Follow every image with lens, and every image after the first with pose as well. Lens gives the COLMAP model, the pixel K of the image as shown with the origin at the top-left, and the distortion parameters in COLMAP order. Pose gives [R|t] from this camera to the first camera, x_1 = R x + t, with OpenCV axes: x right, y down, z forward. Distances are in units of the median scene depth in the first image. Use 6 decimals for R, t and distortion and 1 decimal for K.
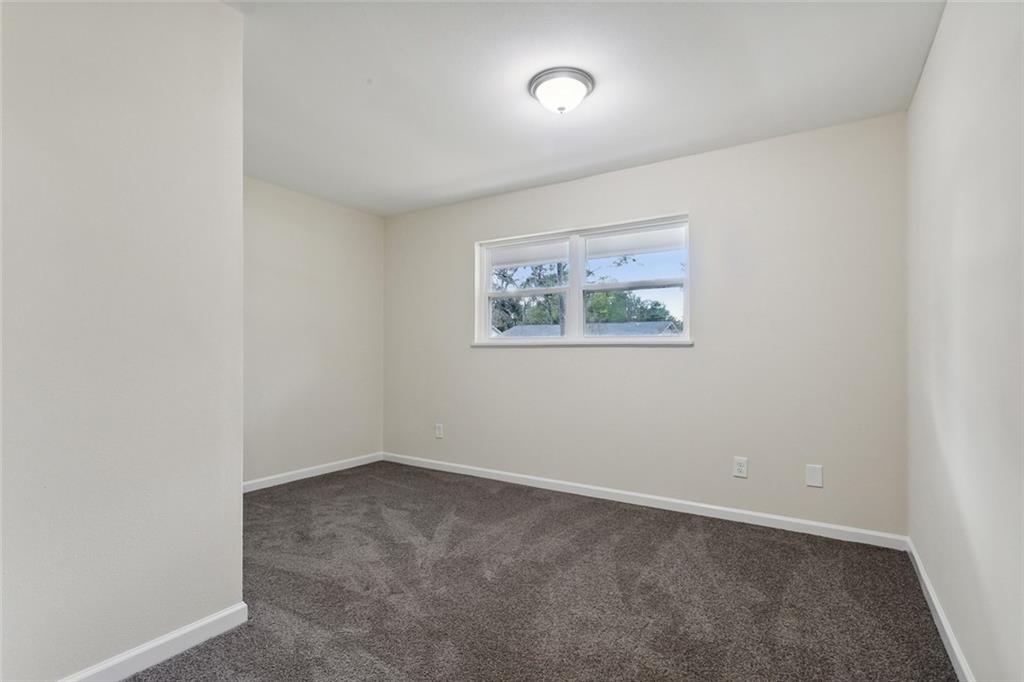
lens RADIAL K [[494.1, 0, 512.0], [0, 494.1, 341.0], [0, 0, 1]] dist [0.000789, -0.000752]
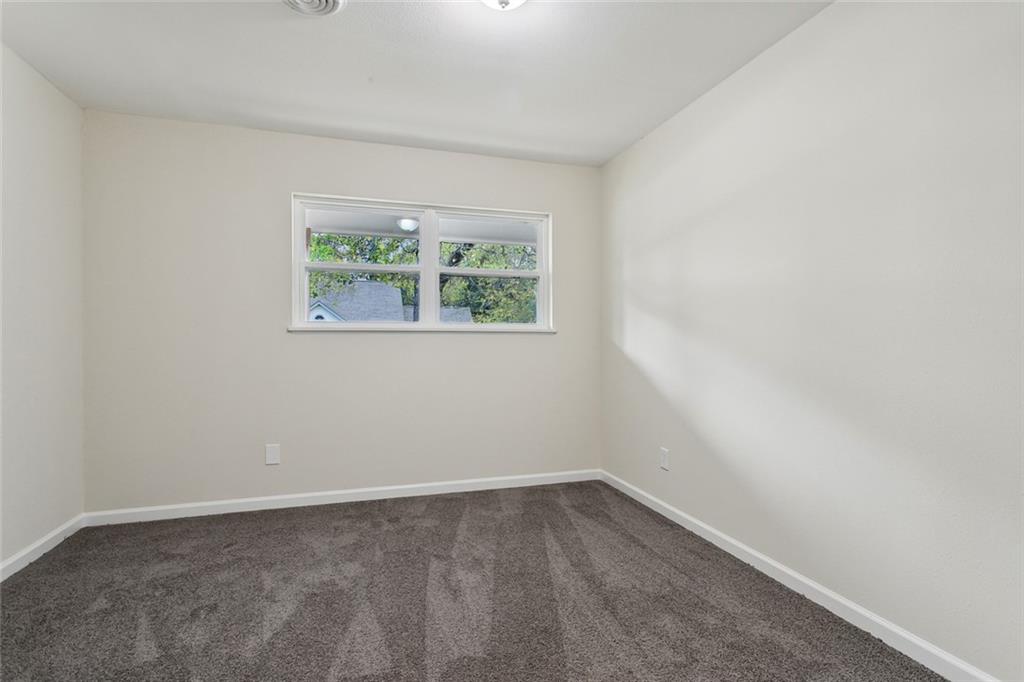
lens RADIAL K [[499.5, 0, 512.0], [0, 499.5, 341.0], [0, 0, 1]] dist [-0.000809, -0.000198]
pose [[0.632223, -0.003676, 0.774778, -0.477257], [-0.019569, 0.999594, 0.020710, 0.003498], [-0.774539, -0.028255, 0.631894, 0.302074]]
